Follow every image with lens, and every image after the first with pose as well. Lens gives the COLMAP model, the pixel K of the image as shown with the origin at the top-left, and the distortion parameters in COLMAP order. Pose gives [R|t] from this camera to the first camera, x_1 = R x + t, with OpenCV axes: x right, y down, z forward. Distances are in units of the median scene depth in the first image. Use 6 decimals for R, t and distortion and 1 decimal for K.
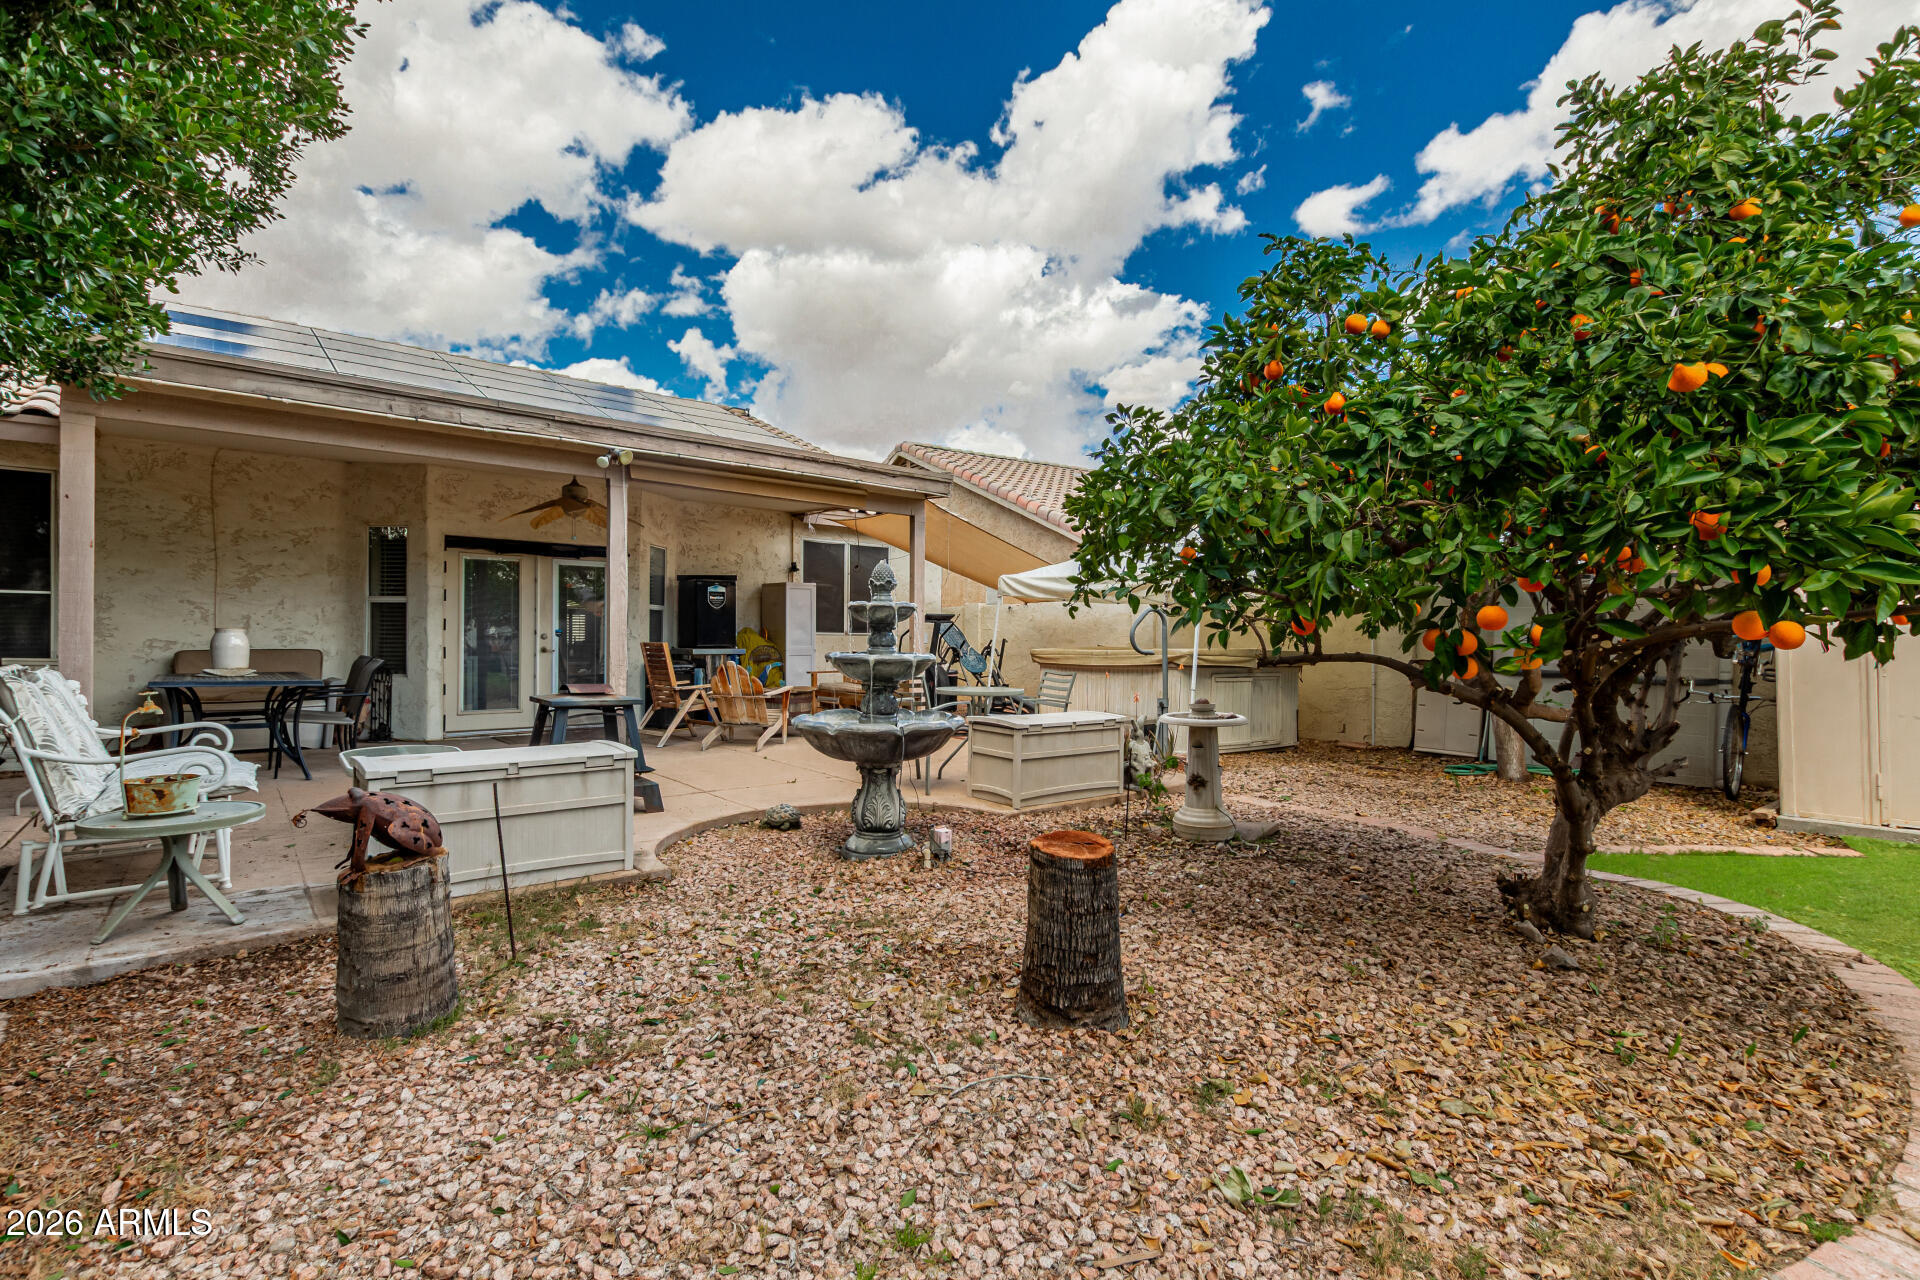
lens RADIAL K [[882.4, 0, 960.0], [0, 882.4, 640.0], [0, 0, 1]] dist [0.010711, 0.000061]
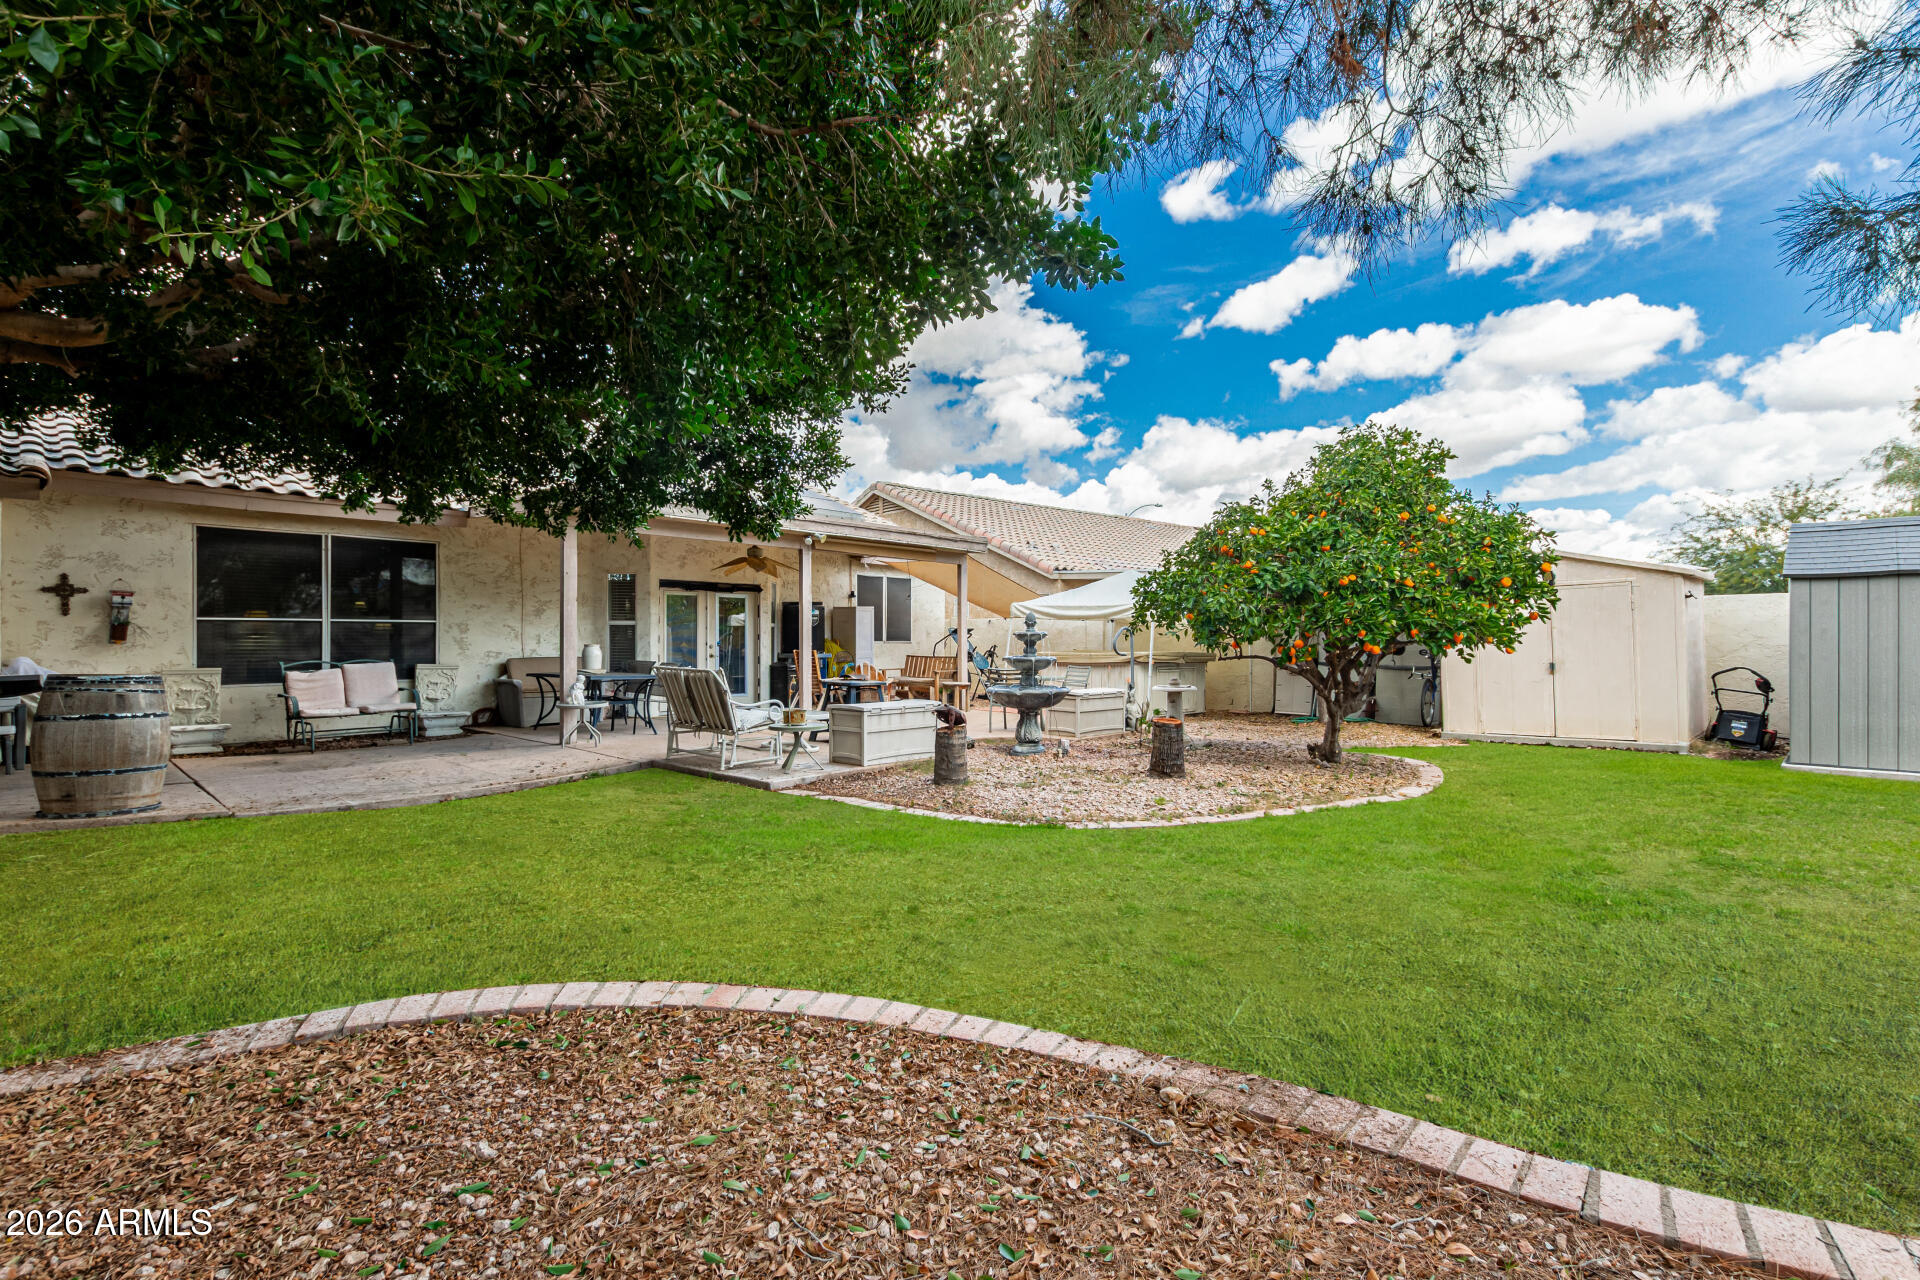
lens RADIAL K [[882.4, 0, 960.0], [0, 882.4, 640.0], [0, 0, 1]] dist [0.010711, 0.000061]
pose [[0.991102, -0.006121, 0.132961, -0.322691], [0.006260, 0.999980, -0.000630, -0.014137], [-0.132955, 0.001457, 0.991121, -0.624029]]
